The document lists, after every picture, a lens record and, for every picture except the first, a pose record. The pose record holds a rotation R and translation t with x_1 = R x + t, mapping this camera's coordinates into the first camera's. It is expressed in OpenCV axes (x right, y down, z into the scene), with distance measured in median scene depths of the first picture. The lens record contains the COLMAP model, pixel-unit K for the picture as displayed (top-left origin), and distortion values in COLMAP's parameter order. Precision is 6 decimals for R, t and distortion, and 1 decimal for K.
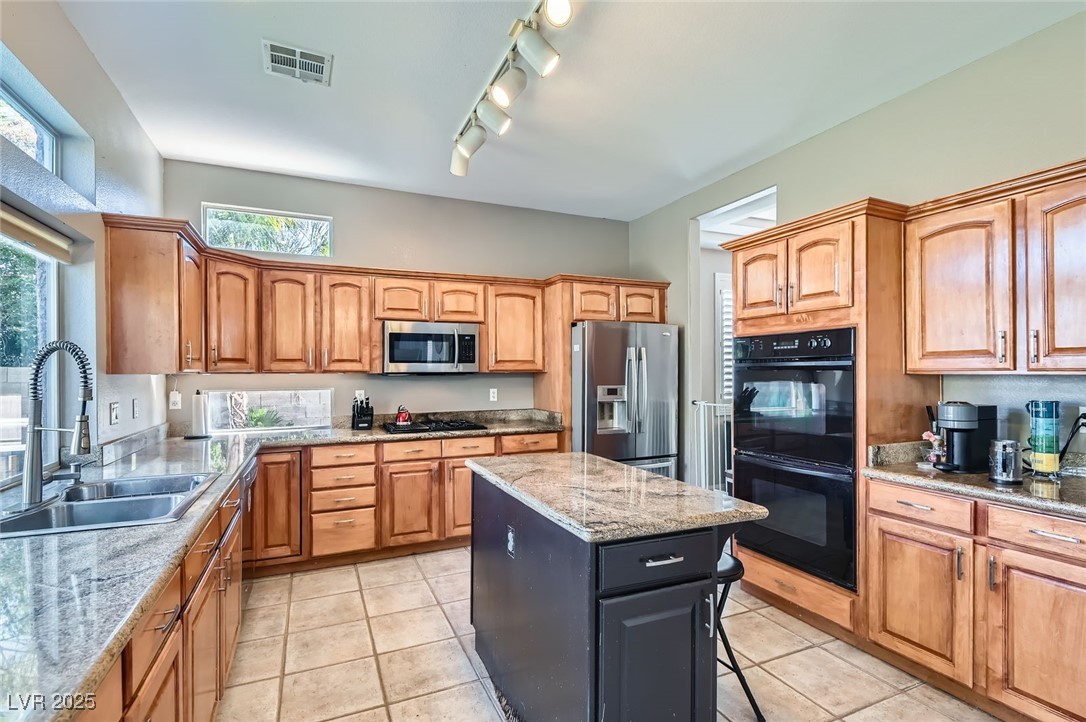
lens RADIAL K [[504.6, 0, 547.7], [0, 504.6, 371.1], [0, 0, 1]] dist [-0.006246, 0.000572]
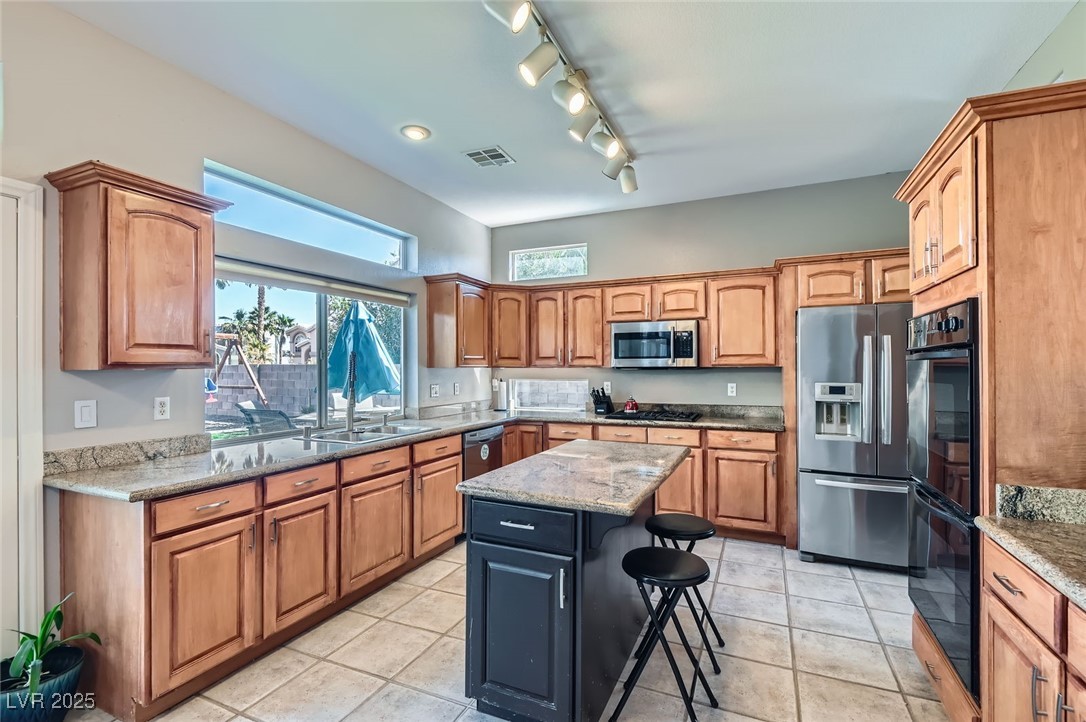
lens RADIAL K [[504.6, 0, 553.9], [0, 504.6, 362.8], [0, 0, 1]] dist [-0.006246, 0.000572]
pose [[0.671479, -0.005439, -0.741004, 0.446450], [0.002810, 0.999985, -0.004793, -0.001934], [0.741019, 0.001136, 0.671483, 0.095263]]
